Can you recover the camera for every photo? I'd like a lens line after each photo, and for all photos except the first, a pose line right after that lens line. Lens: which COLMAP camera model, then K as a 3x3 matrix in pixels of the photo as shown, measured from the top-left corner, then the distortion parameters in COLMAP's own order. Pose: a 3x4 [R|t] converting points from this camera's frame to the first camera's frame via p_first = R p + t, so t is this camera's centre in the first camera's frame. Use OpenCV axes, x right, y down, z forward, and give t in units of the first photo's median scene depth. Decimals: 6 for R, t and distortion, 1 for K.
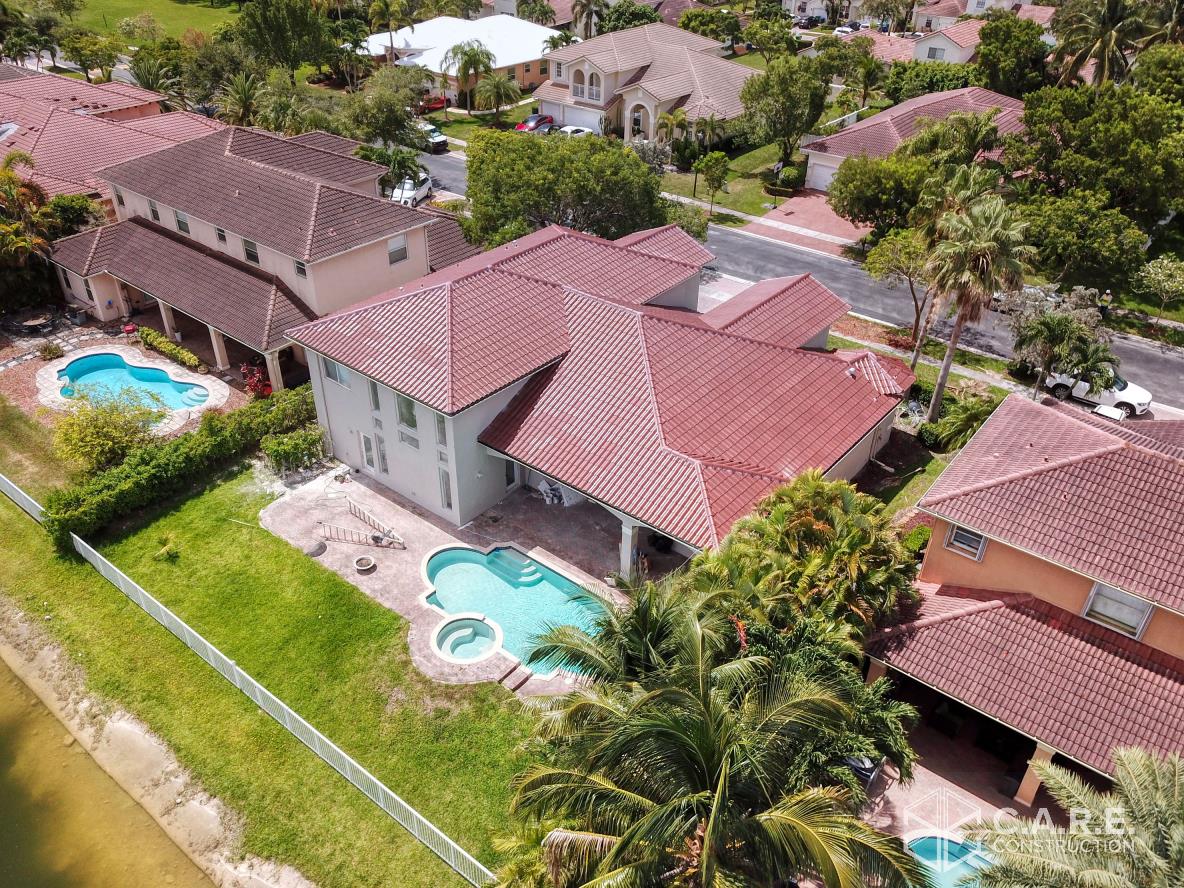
lens RADIAL K [[906.8, 0, 584.1], [0, 906.8, 455.8], [0, 0, 1]] dist [0.001768, 0.001460]
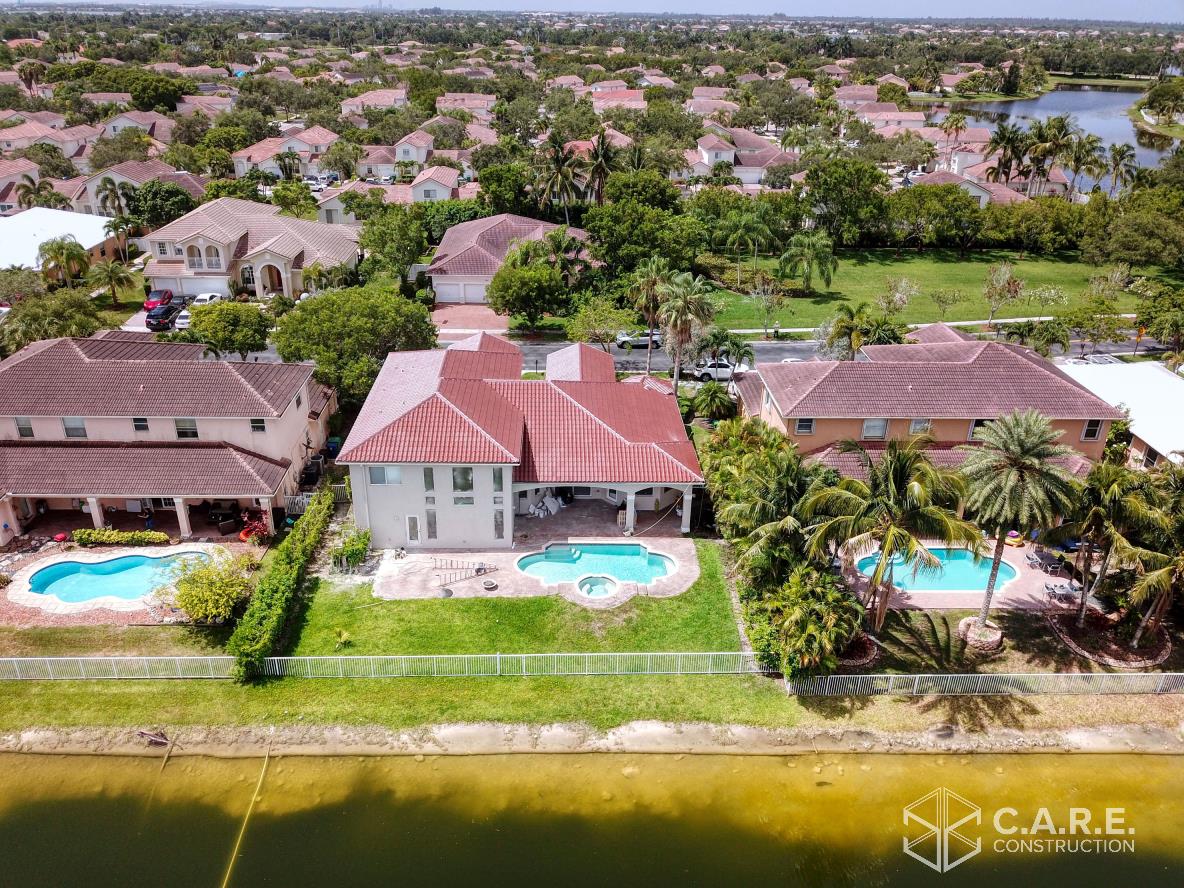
lens RADIAL K [[890.5, 0, 579.8], [0, 890.5, 462.4], [0, 0, 1]] dist [0.064258, -0.129725]
pose [[0.760404, -0.291515, 0.580348, -0.770948], [0.358849, 0.933395, -0.001329, -0.005675], [-0.541306, 0.209268, 0.814367, -0.221804]]
